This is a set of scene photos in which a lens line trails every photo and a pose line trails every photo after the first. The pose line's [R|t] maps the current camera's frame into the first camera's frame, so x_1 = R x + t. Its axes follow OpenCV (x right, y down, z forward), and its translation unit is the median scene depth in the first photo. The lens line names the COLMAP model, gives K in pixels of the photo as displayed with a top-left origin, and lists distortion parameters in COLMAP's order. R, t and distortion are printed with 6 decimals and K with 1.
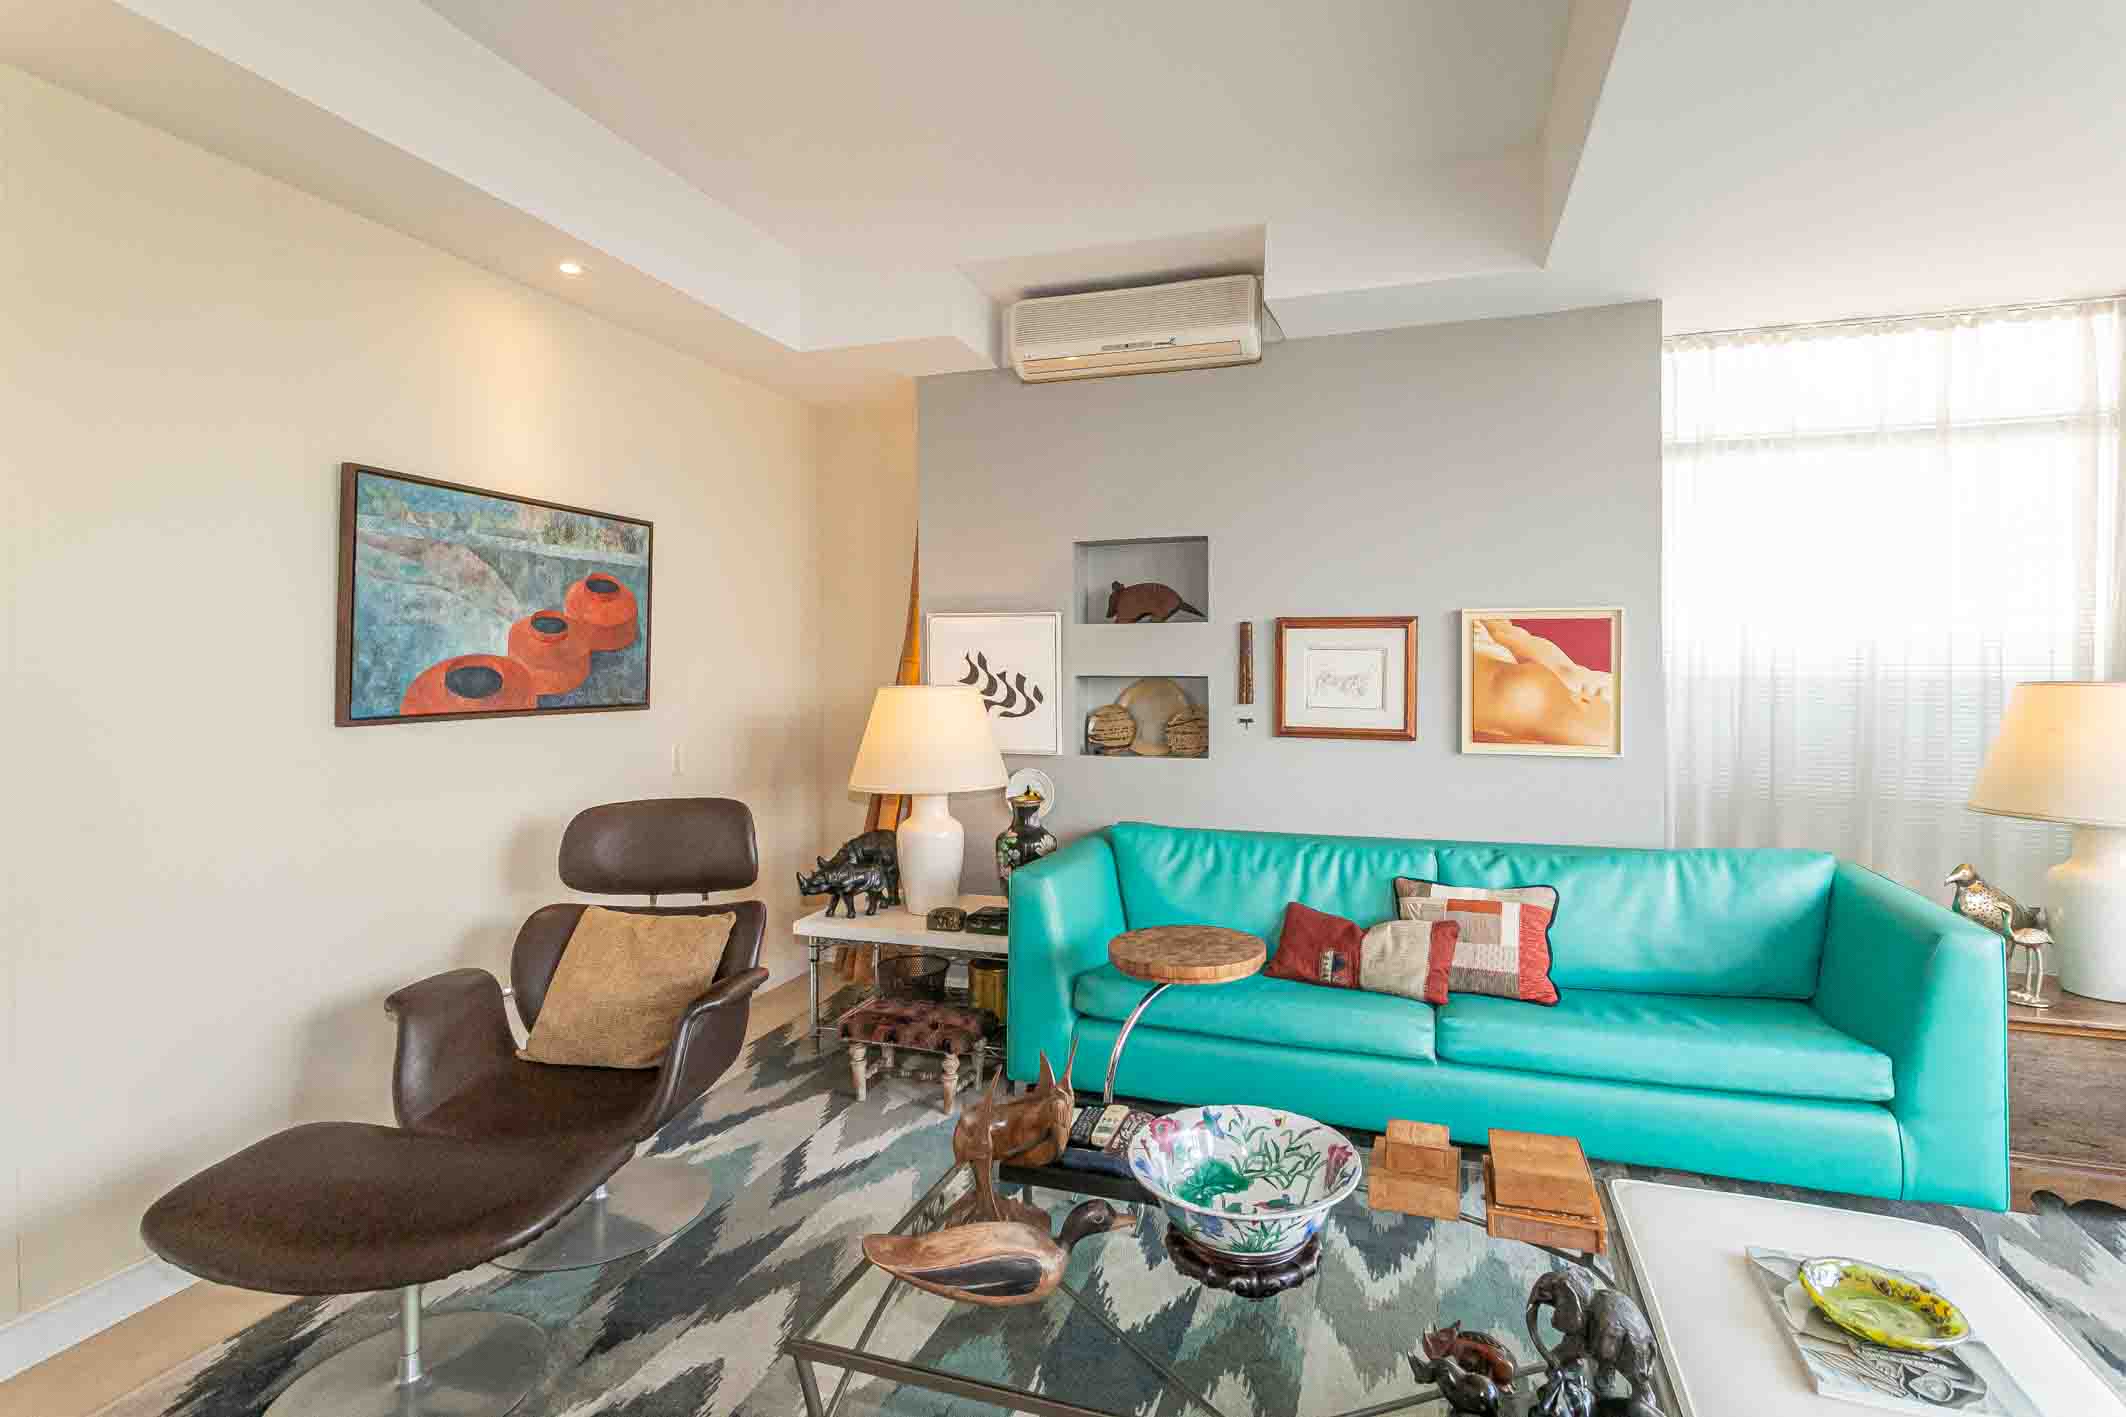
lens RADIAL K [[1027.9, 0, 1061.0], [0, 1027.9, 650.5], [0, 0, 1]] dist [0.002639, -0.000108]
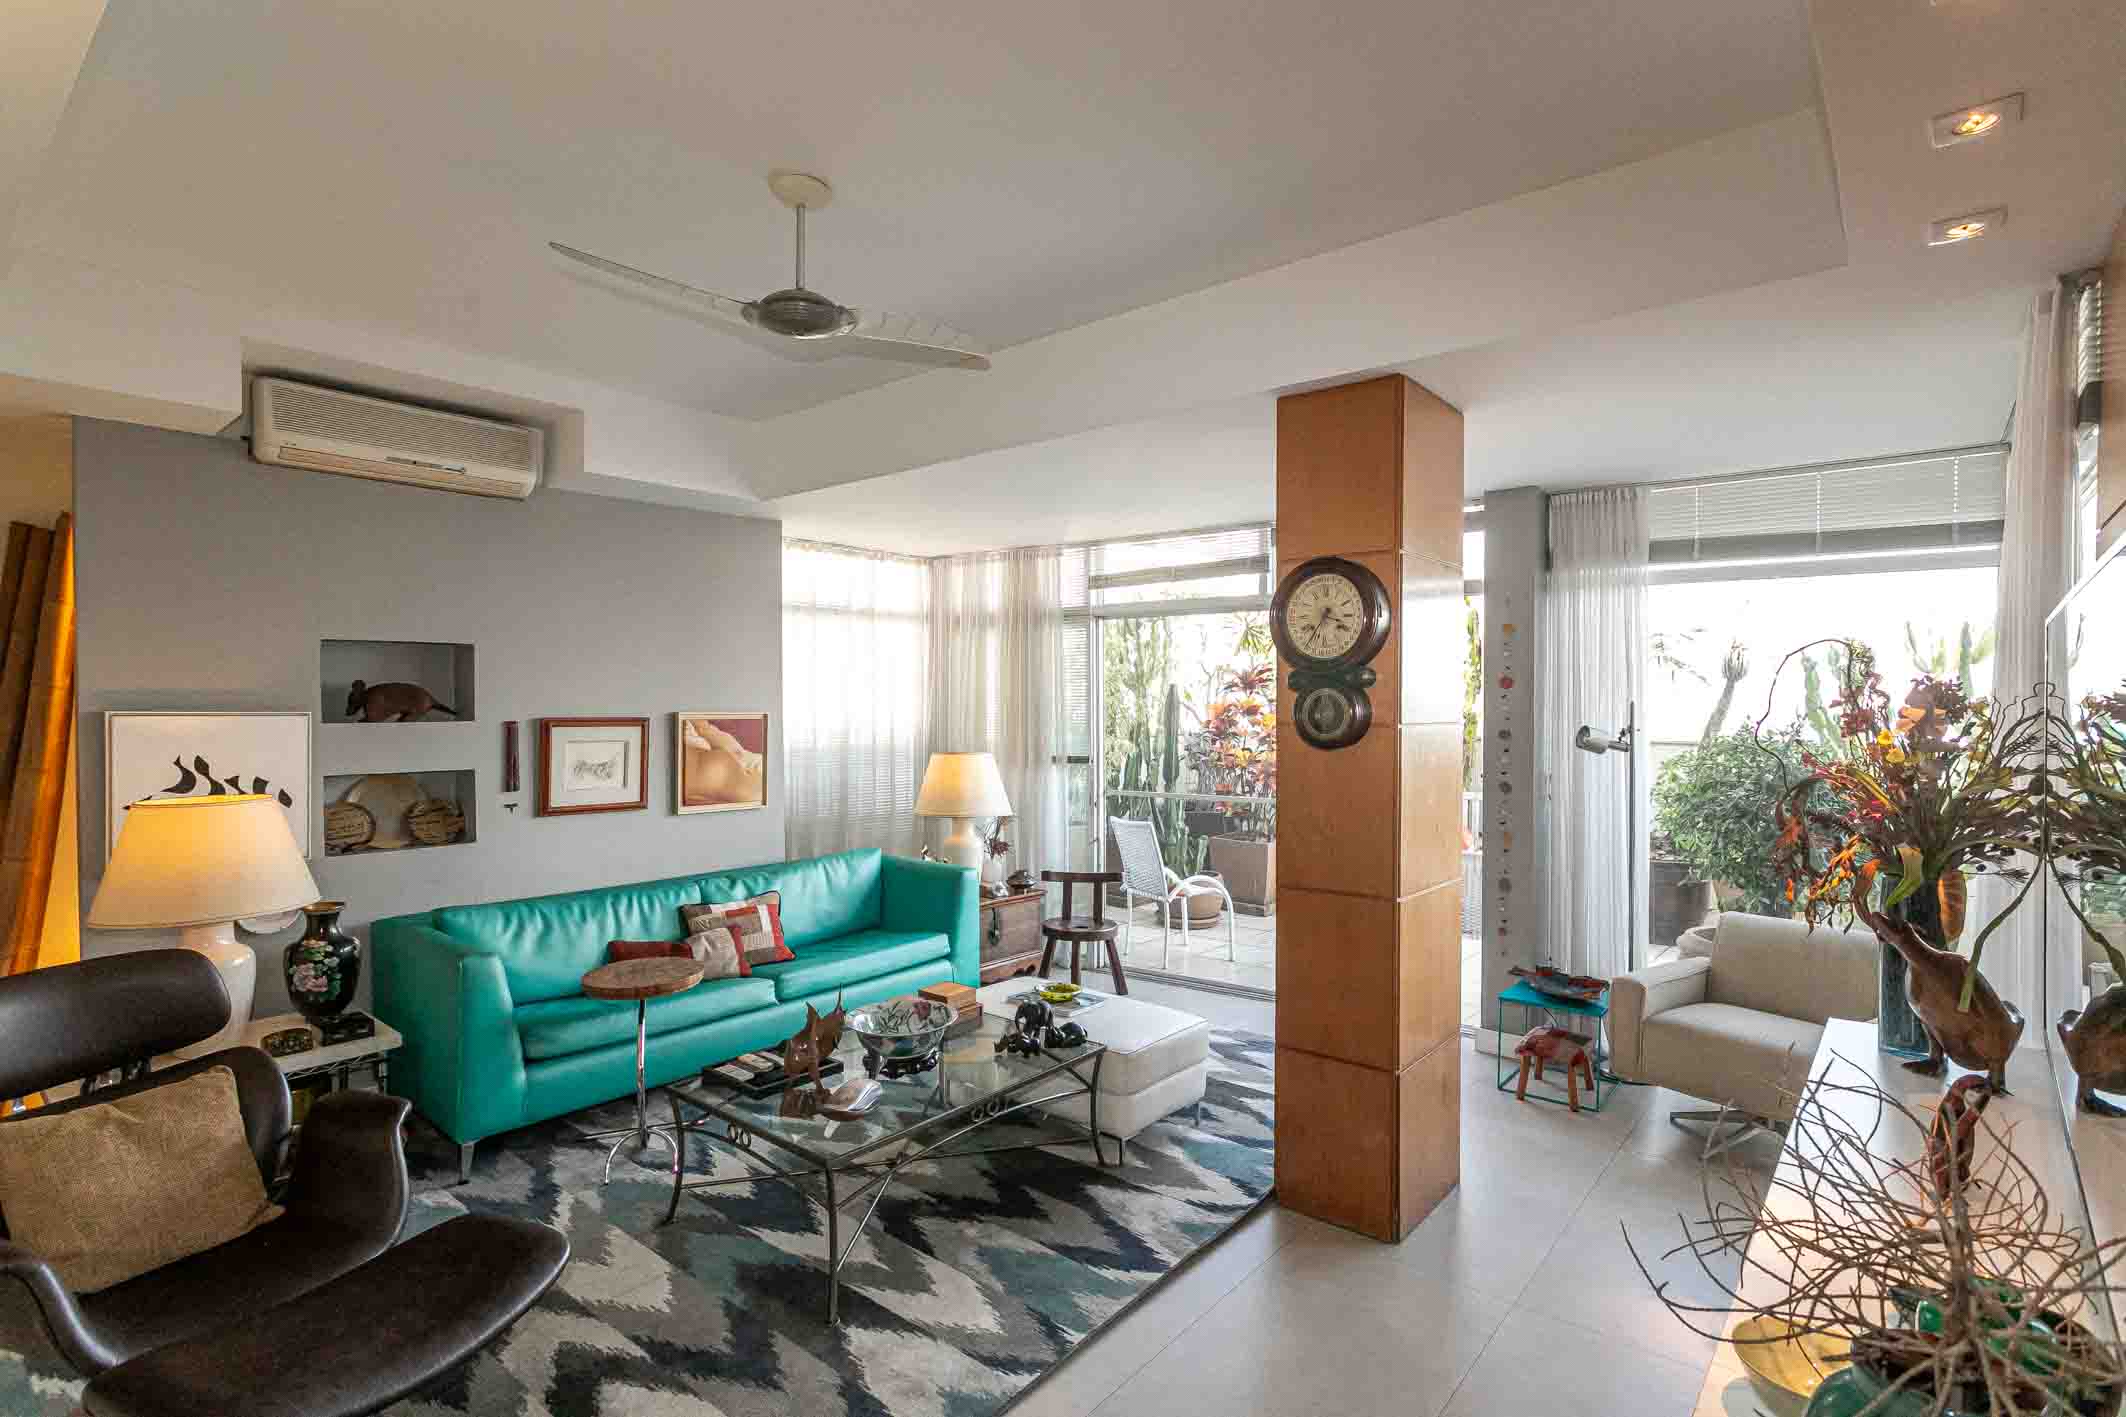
lens RADIAL K [[1004.0, 0, 1070.4], [0, 1004.0, 709.0], [0, 0, 1]] dist [0.004263, 0.000748]
pose [[0.390262, -0.000177, 0.920704, -0.654083], [-0.007185, 0.999969, 0.003237, -0.052439], [-0.920676, -0.007878, 0.390248, -0.029207]]
